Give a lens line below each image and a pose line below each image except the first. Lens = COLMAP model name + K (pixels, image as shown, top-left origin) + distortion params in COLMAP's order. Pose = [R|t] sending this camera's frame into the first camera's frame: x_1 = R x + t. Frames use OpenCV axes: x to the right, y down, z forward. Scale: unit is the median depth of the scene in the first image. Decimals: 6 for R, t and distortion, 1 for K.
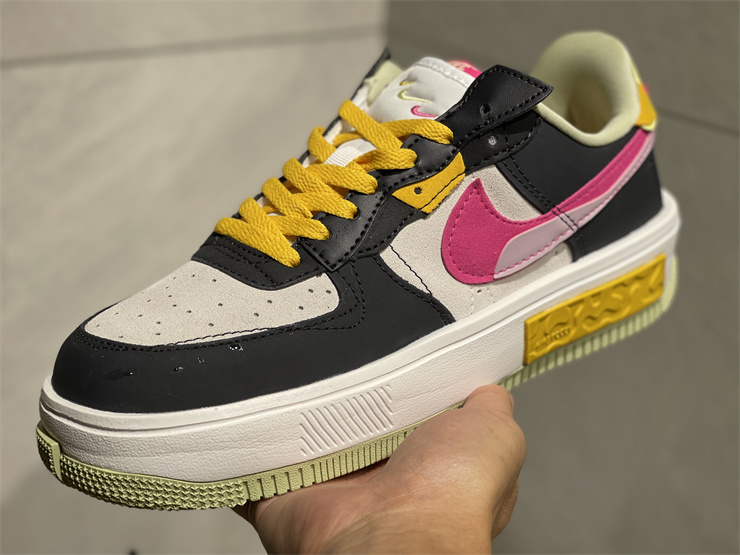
lens RADIAL K [[1349.7, 0, 370.0], [0, 1349.7, 277.5], [0, 0, 1]] dist [0.087783, 0.398610]
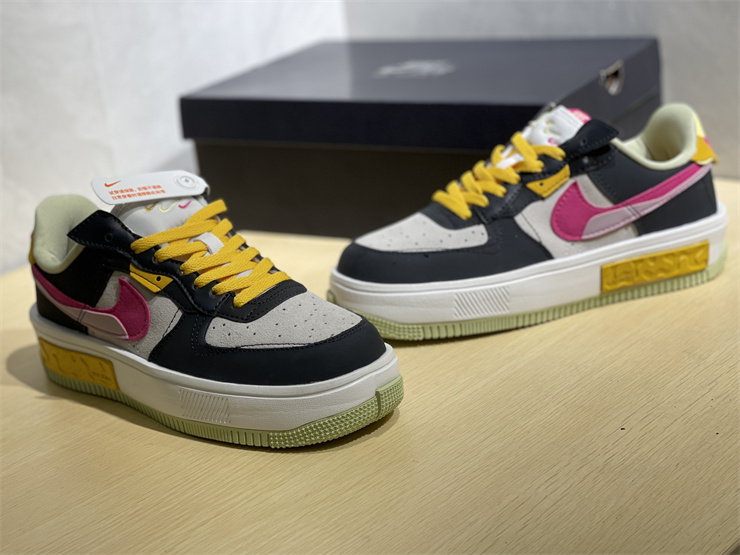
lens RADIAL K [[1349.7, 0, 370.0], [0, 1349.7, 277.5], [0, 0, 1]] dist [0.087783, 0.398610]
pose [[0.948505, 0.102809, -0.299613, 0.367912], [-0.114830, 0.993125, -0.022747, 0.124420], [0.295215, 0.055980, 0.953790, -0.765594]]
